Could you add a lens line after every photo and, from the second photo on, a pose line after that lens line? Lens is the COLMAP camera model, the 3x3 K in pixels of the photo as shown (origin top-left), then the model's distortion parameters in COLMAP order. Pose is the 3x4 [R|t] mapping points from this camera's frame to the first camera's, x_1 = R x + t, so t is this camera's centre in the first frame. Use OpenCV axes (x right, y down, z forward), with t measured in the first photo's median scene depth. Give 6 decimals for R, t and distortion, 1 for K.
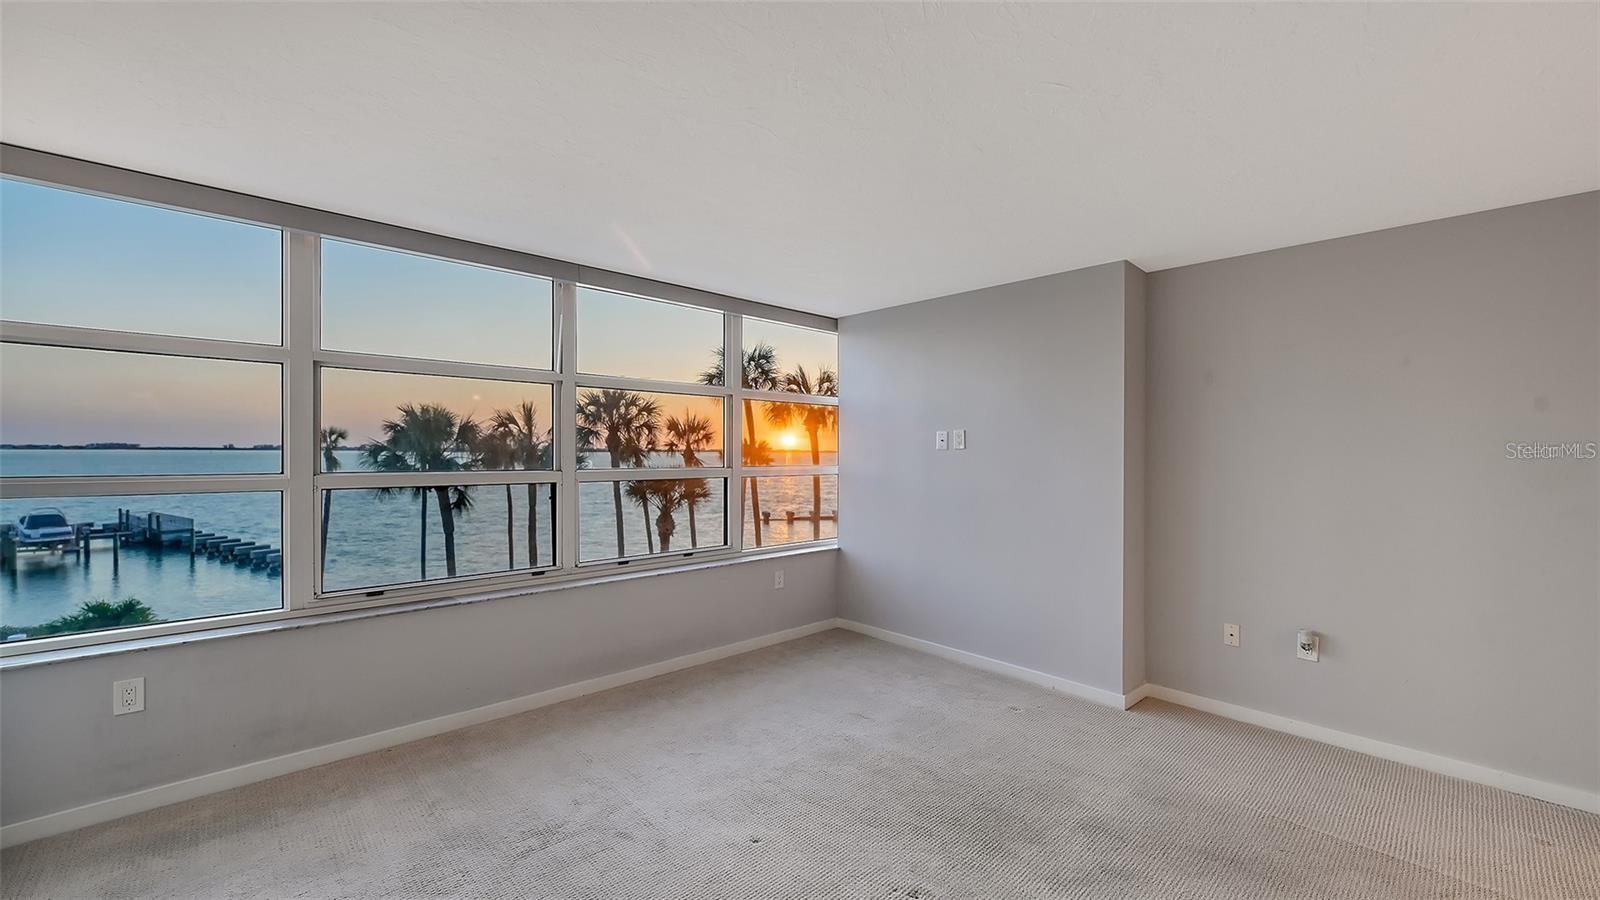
lens RADIAL K [[623.5, 0, 798.7], [0, 623.5, 446.9], [0, 0, 1]] dist [-0.001485, 0.000258]
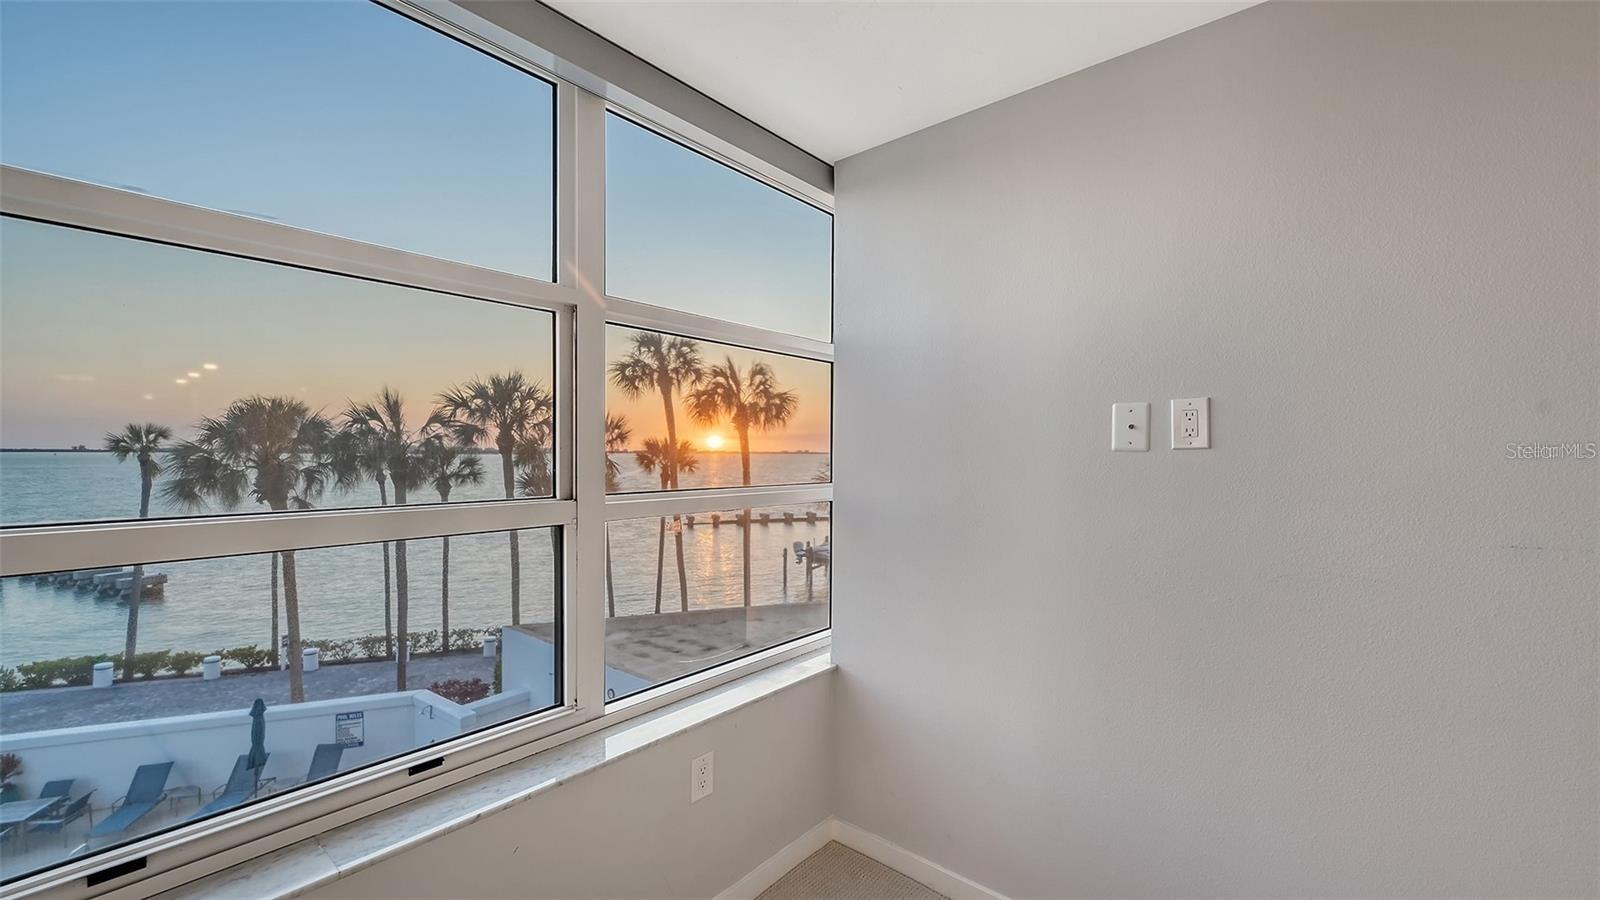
lens RADIAL K [[623.5, 0, 805.2], [0, 623.5, 441.8], [0, 0, 1]] dist [-0.001485, 0.000258]
pose [[0.991697, 0.000267, 0.128598, -0.003259], [0.000958, 0.999955, -0.009460, 0.000454], [-0.128595, 0.009505, 0.991652, 0.110237]]
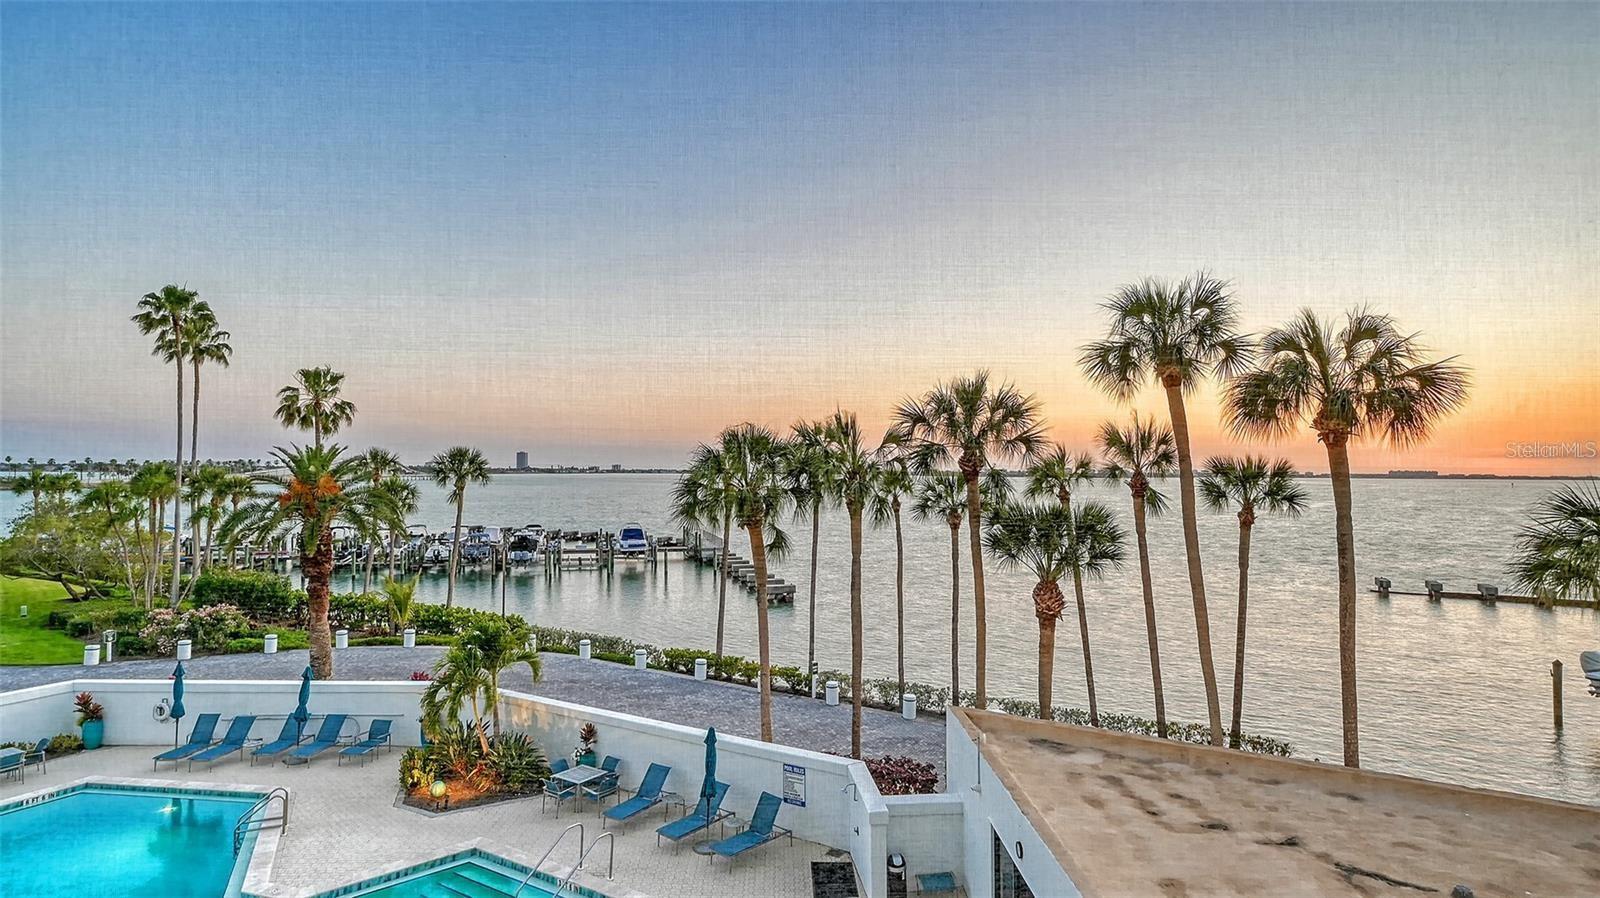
lens RADIAL K [[793.6, 0, 799.0], [0, 793.6, 445.7], [0, 0, 1]] dist [-0.002536, 0.001356]
pose [[0.754809, -0.022778, -0.655549, 0.115887], [0.002719, 0.999497, -0.031599, -0.002344], [0.655939, 0.022069, 0.754491, 0.253796]]
